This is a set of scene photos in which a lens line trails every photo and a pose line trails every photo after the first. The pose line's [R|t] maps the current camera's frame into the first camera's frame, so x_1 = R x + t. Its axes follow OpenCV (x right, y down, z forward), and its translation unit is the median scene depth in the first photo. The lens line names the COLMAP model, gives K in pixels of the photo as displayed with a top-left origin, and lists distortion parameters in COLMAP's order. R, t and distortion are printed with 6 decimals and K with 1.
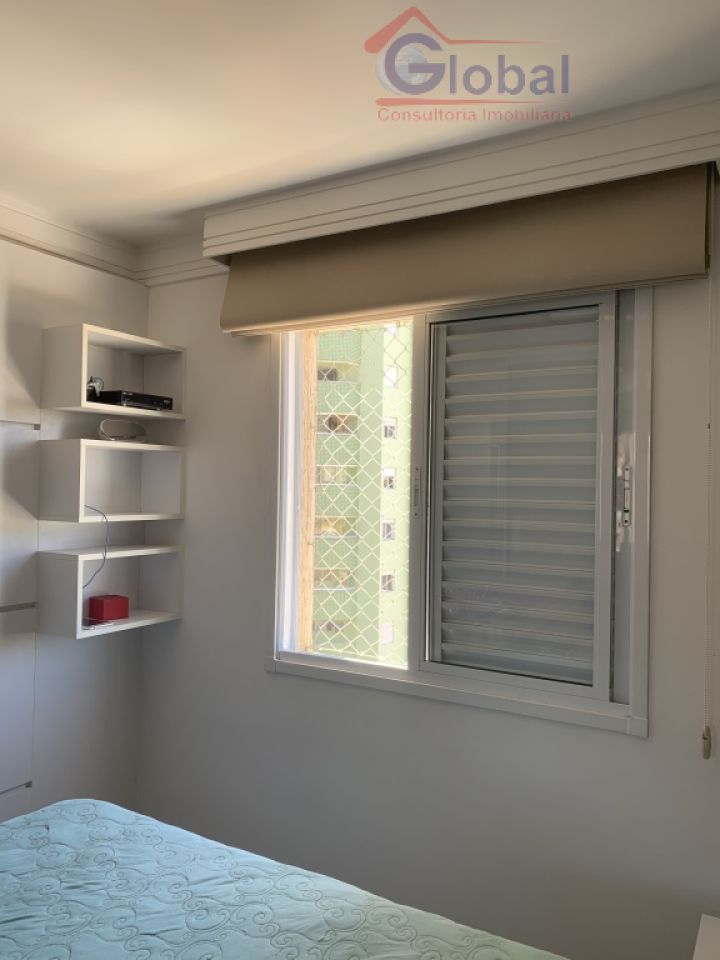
lens RADIAL K [[724.9, 0, 360.0], [0, 724.9, 480.0], [0, 0, 1]] dist [0.056034, -0.164751]
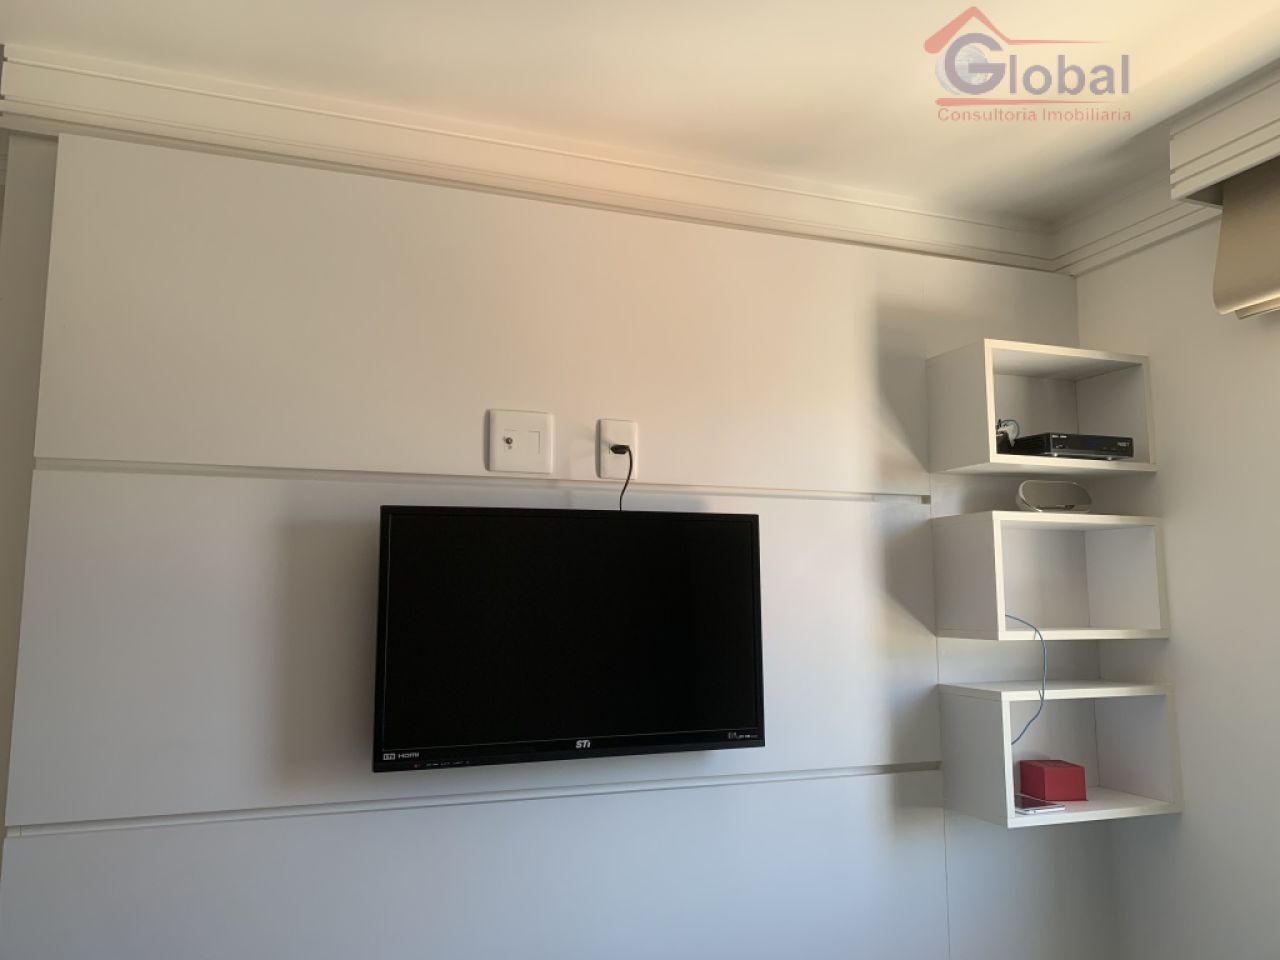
lens RADIAL K [[960.4, 0, 640.0], [0, 960.4, 480.0], [0, 0, 1]] dist [0.002868, -0.000961]
pose [[0.776878, -0.096843, -0.622160, -0.085827], [0.020934, 0.991528, -0.128197, 0.019086], [0.629303, 0.086569, 0.772323, 0.125818]]
